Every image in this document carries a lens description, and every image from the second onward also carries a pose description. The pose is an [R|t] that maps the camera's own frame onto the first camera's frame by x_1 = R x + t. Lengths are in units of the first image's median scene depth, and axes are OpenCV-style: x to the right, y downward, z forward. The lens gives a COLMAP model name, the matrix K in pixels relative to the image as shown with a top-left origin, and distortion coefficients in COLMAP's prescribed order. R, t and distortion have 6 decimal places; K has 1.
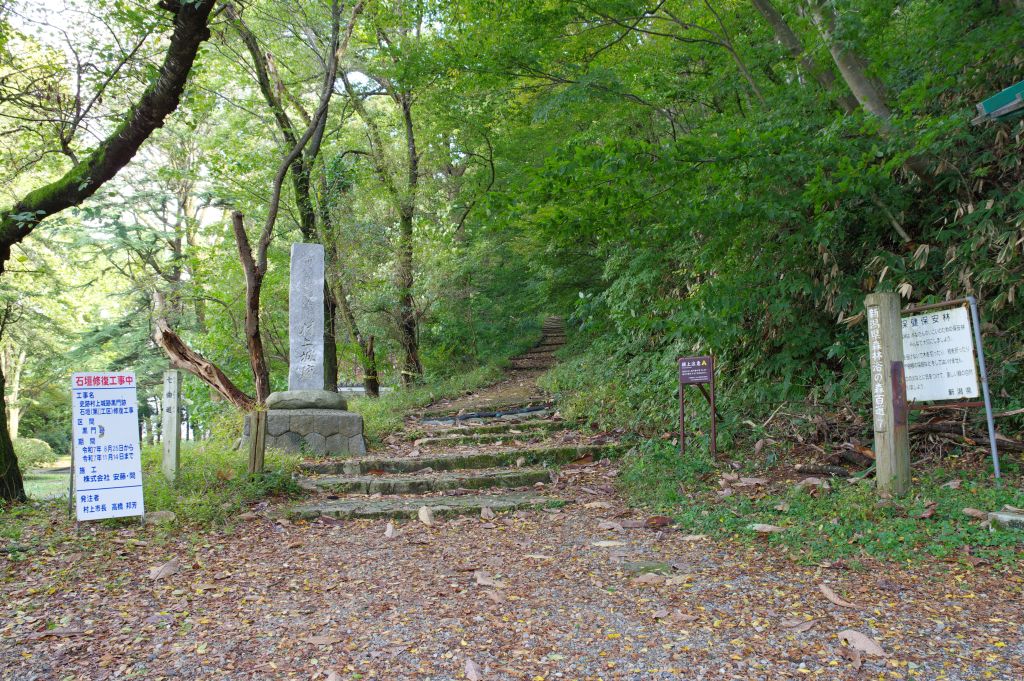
lens RADIAL K [[651.7, 0, 512.0], [0, 651.7, 340.5], [0, 0, 1]] dist [-0.062643, 0.002465]
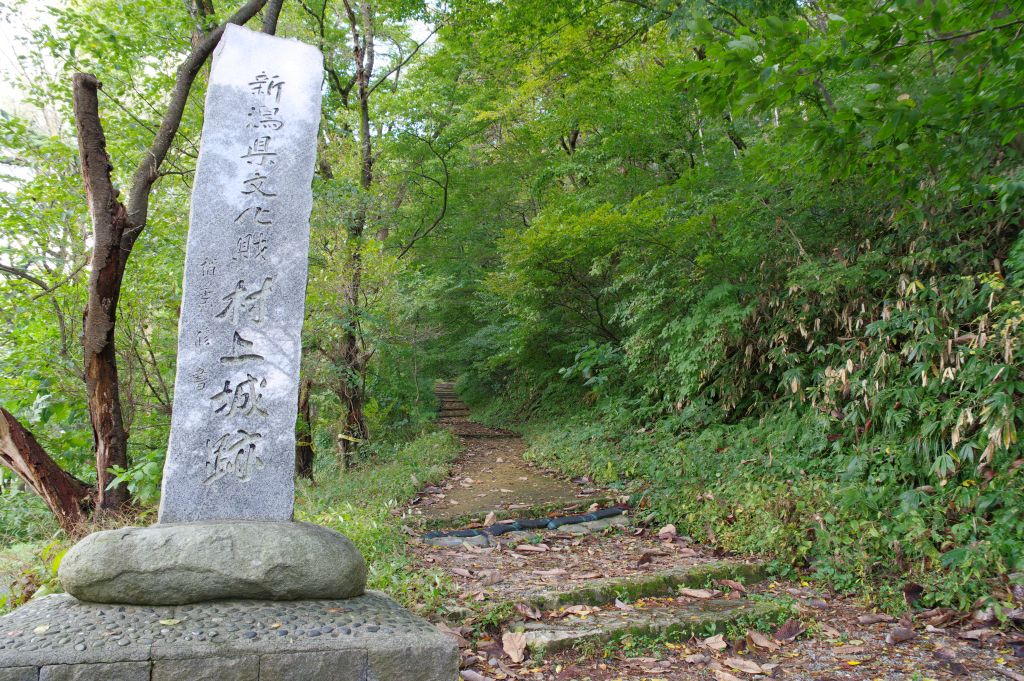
lens RADIAL K [[651.7, 0, 512.0], [0, 651.7, 340.5], [0, 0, 1]] dist [-0.062643, 0.002465]
pose [[0.988186, 0.061625, 0.140325, -0.237922], [-0.047259, 0.993506, -0.103503, 0.023356], [-0.145792, 0.095648, 0.984681, 0.699275]]
